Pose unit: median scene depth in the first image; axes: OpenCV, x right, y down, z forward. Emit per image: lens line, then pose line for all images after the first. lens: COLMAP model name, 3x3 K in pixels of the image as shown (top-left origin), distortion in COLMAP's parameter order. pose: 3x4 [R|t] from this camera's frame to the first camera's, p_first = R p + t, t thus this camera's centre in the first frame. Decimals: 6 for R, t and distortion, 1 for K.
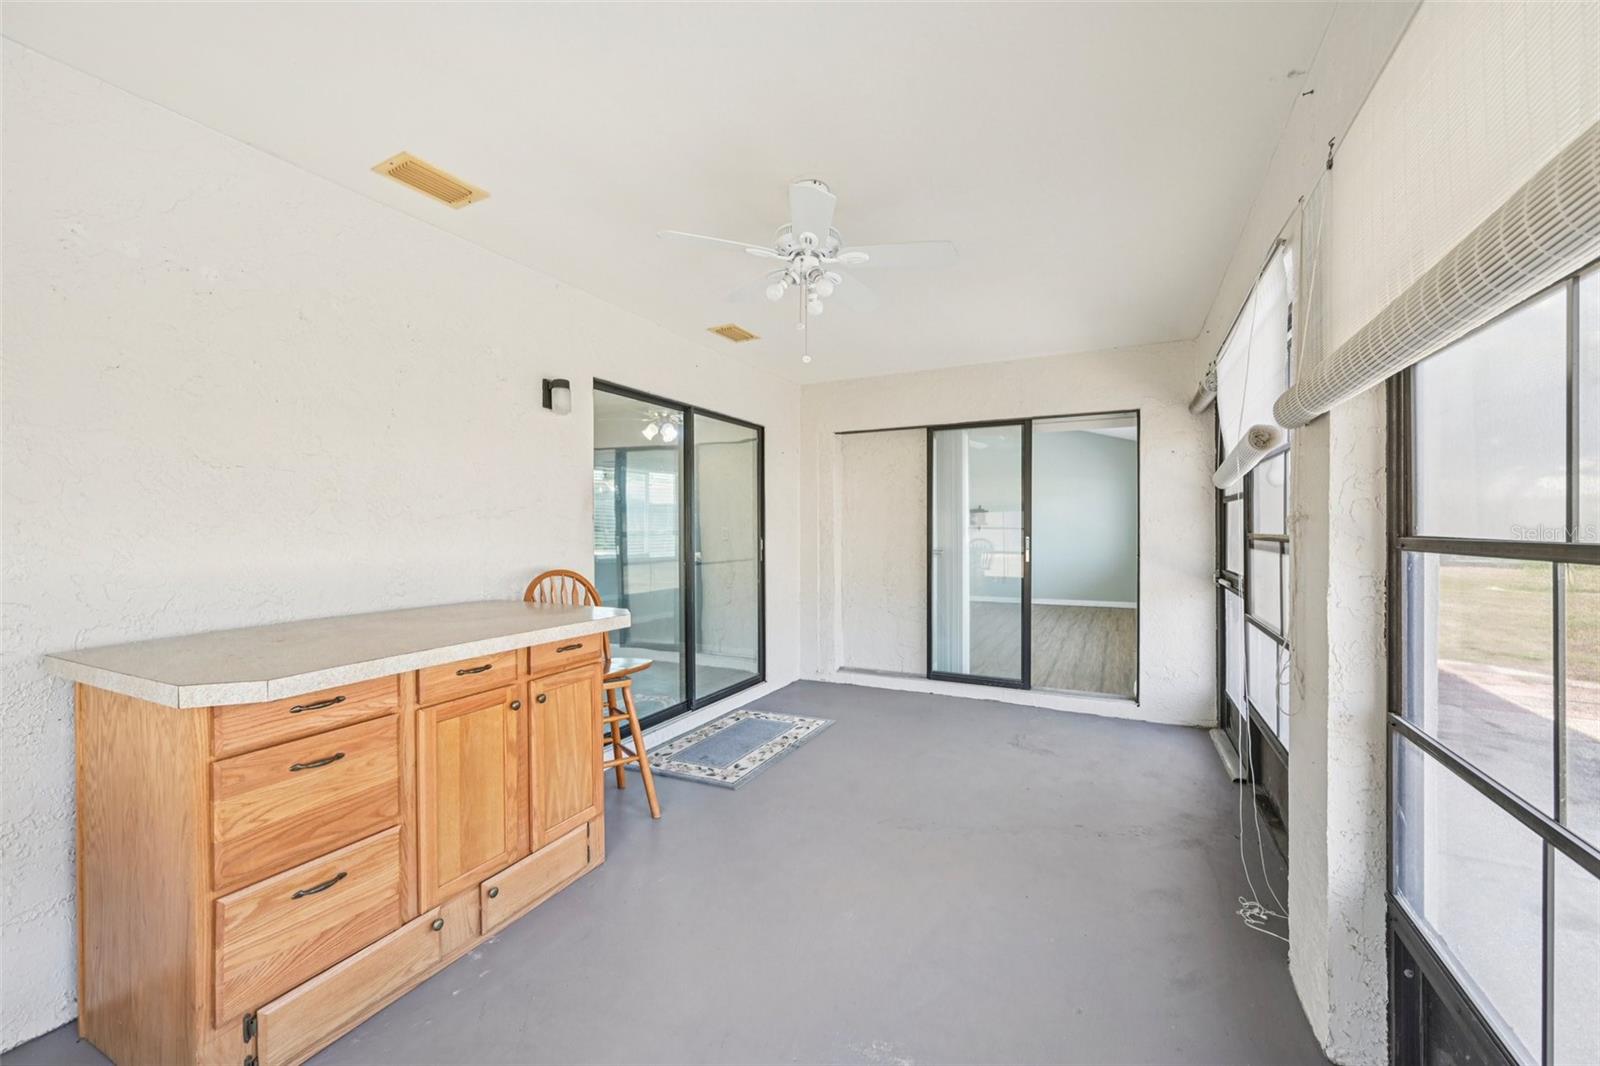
lens RADIAL K [[635.7, 0, 795.1], [0, 635.7, 533.4], [0, 0, 1]] dist [0.001579, 0.000224]
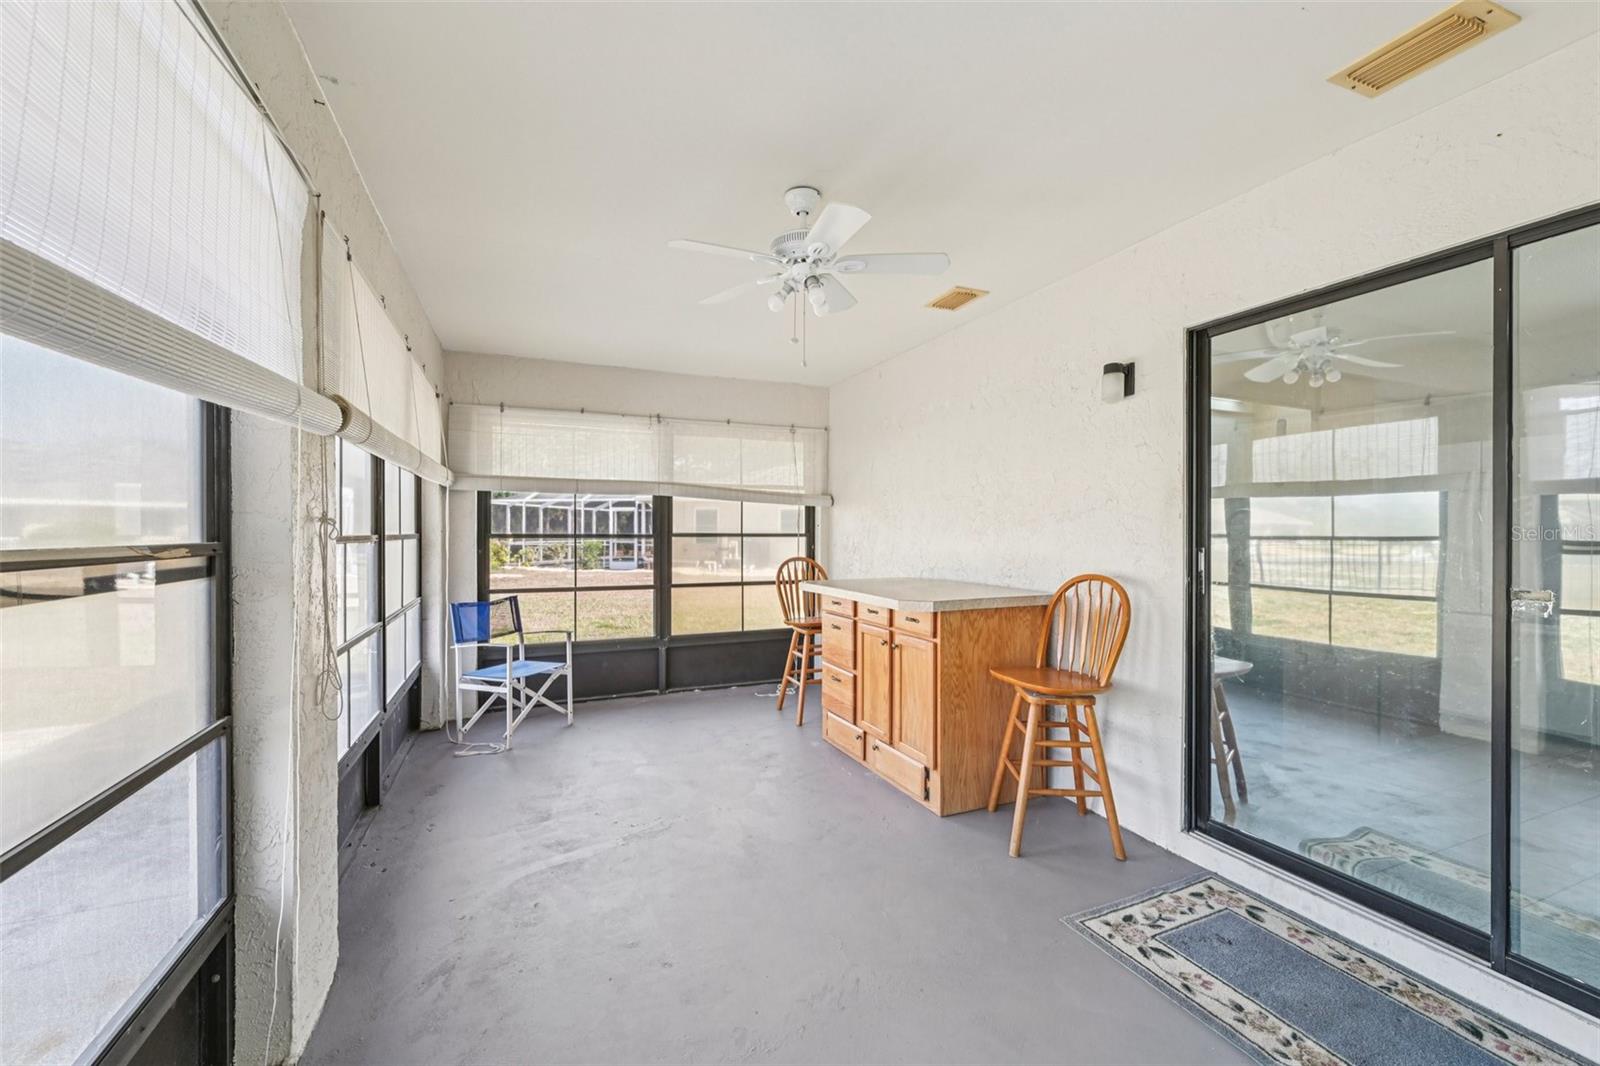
lens RADIAL K [[635.7, 0, 793.2], [0, 635.7, 531.5], [0, 0, 1]] dist [0.001579, 0.000224]
pose [[-0.647328, 0.001728, -0.762210, 0.547588], [-0.003974, 0.999976, 0.005642, -0.007353], [0.762201, 0.006681, -0.647306, 1.116068]]
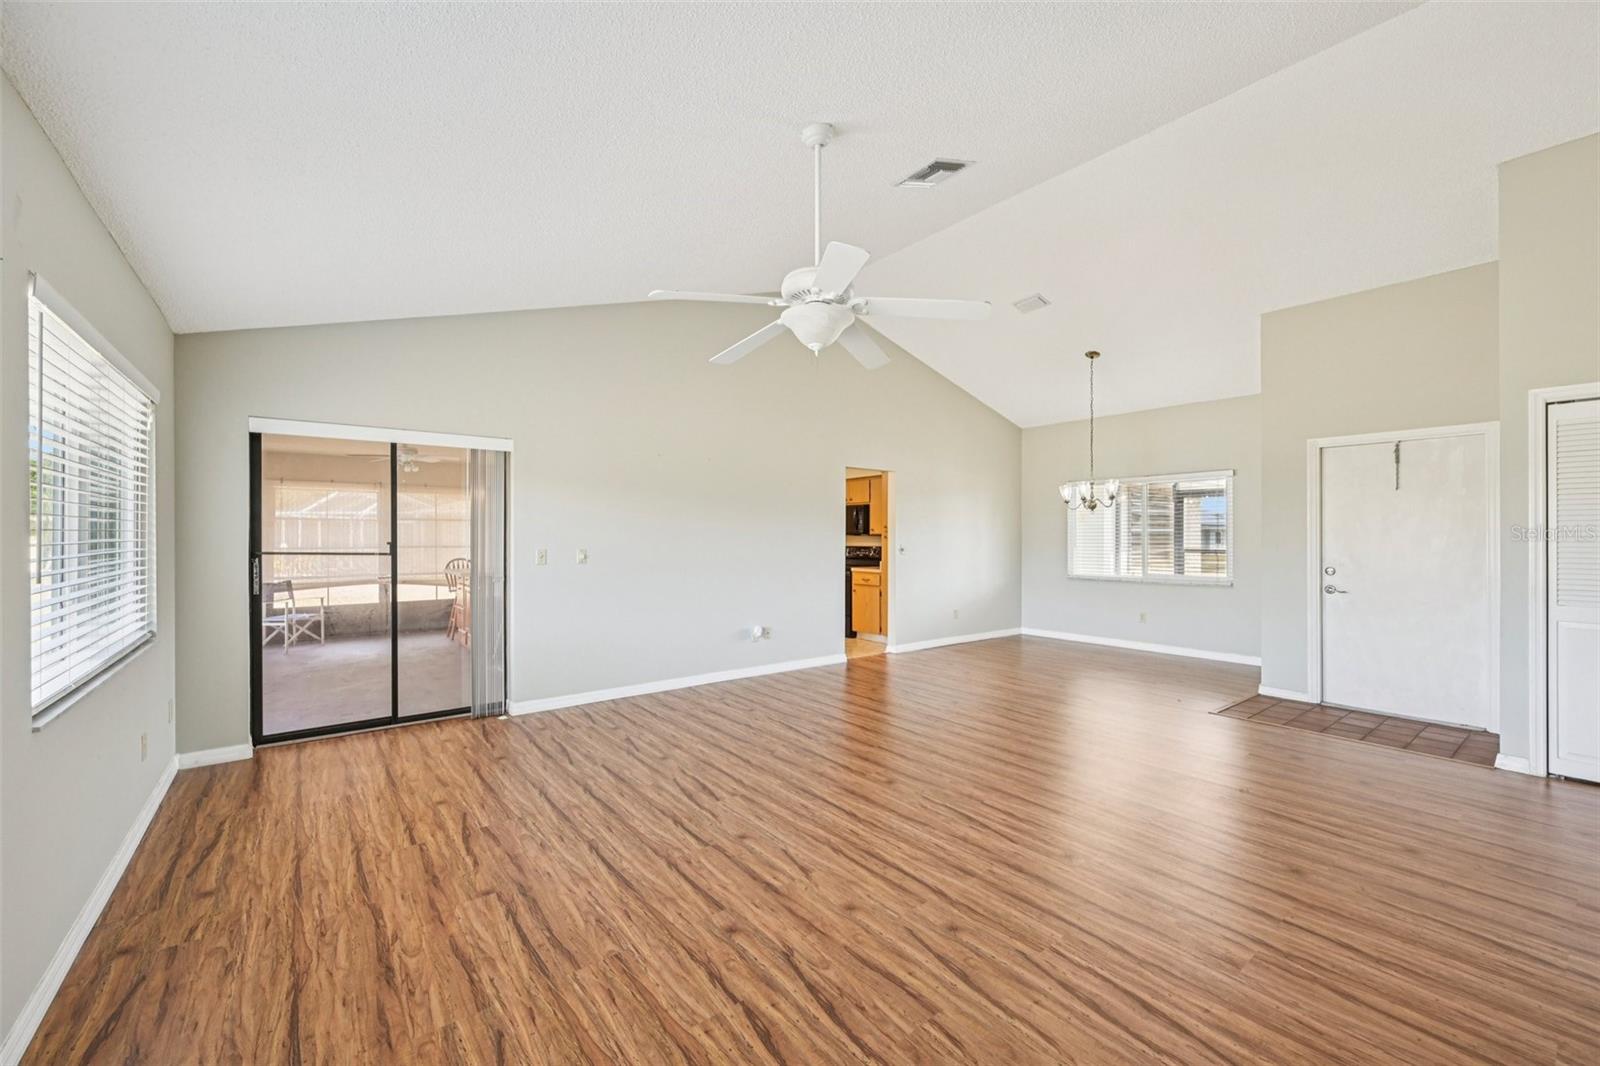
lens RADIAL K [[635.7, 0, 800.7], [0, 635.7, 536.4], [0, 0, 1]] dist [0.001579, 0.000224]
pose [[-0.429776, -0.000979, -0.902935, 1.161326], [-0.001874, 0.999998, -0.000192, -0.044177], [0.902933, 0.001610, -0.429777, 2.396668]]
